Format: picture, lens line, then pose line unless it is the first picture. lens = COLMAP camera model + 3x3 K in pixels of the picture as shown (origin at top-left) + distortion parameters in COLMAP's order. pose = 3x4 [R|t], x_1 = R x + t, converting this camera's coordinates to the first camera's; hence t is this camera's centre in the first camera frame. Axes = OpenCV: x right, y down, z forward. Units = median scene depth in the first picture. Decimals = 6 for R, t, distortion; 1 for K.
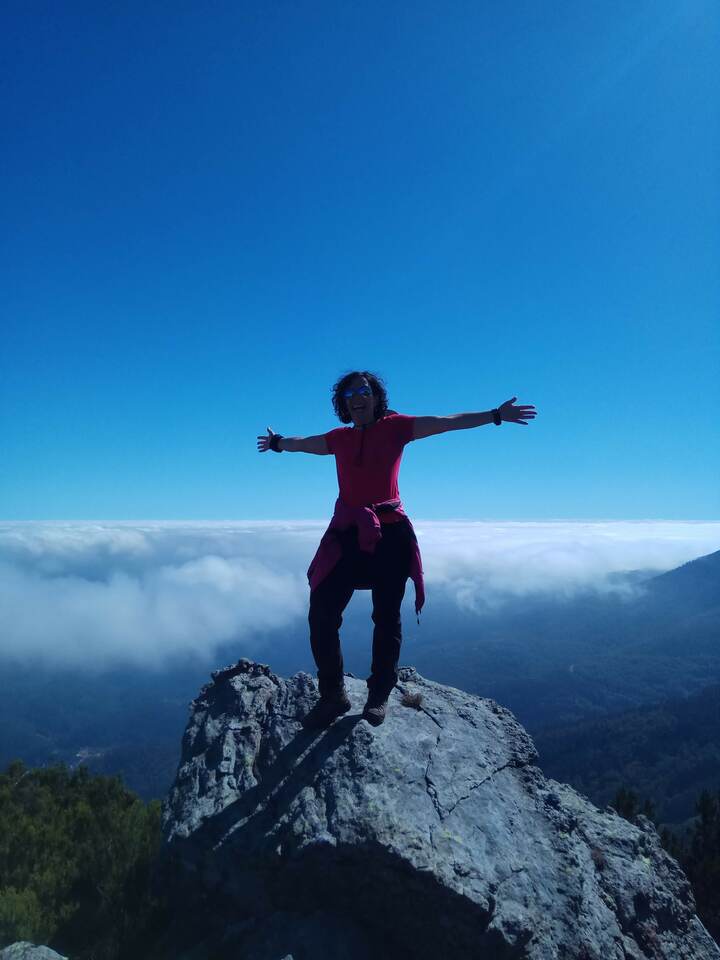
lens RADIAL K [[721.6, 0, 360.0], [0, 721.6, 480.0], [0, 0, 1]] dist [0.128128, -0.172360]
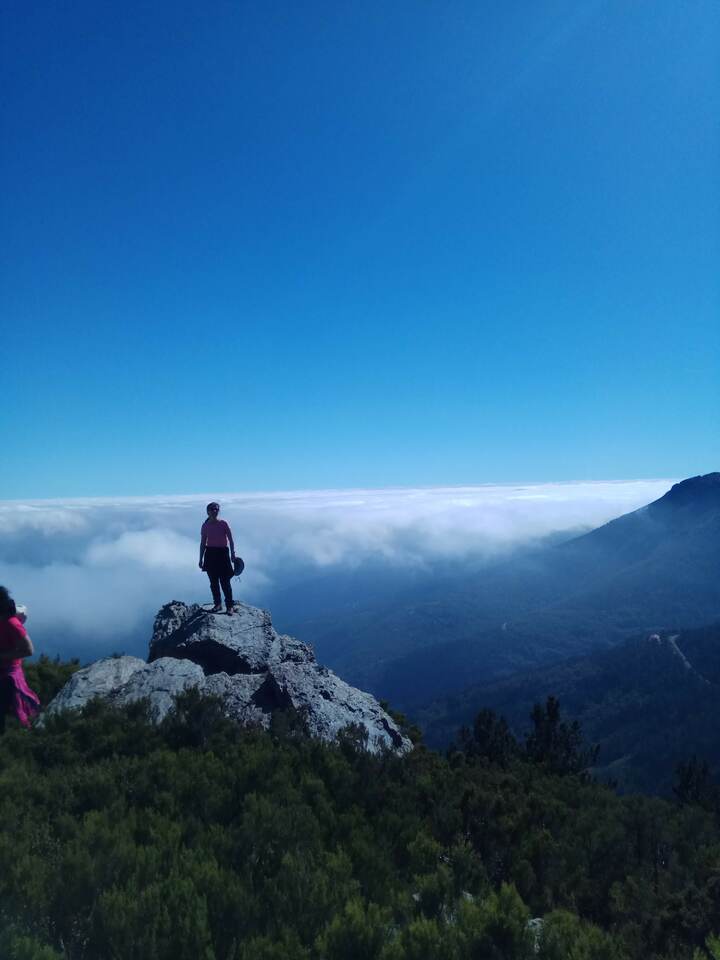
lens RADIAL K [[721.6, 0, 360.0], [0, 721.6, 480.0], [0, 0, 1]] dist [0.128128, -0.172360]
pose [[0.995711, -0.029525, 0.087675, 0.356821], [0.025785, 0.998721, 0.043495, -0.352847], [-0.088847, -0.041048, 0.995199, -2.051922]]
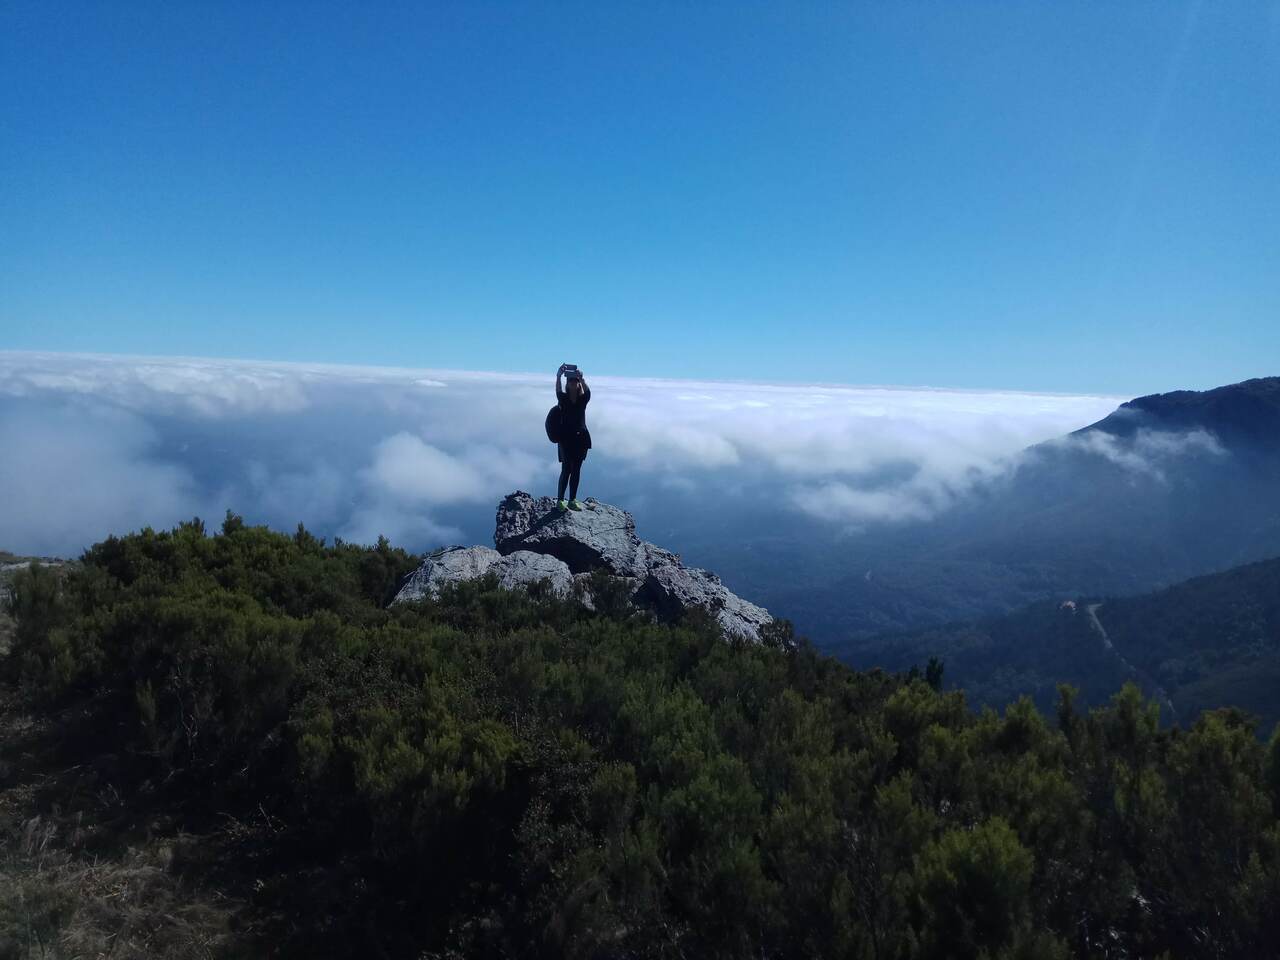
lens RADIAL K [[962.1, 0, 645.9], [0, 962.1, 482.2], [0, 0, 1]] dist [0.128128, -0.172360]
pose [[0.998332, 0.036778, 0.044509, 0.118315], [-0.043554, 0.985769, 0.162365, -0.338157], [-0.037904, -0.164033, 0.985726, -2.345923]]
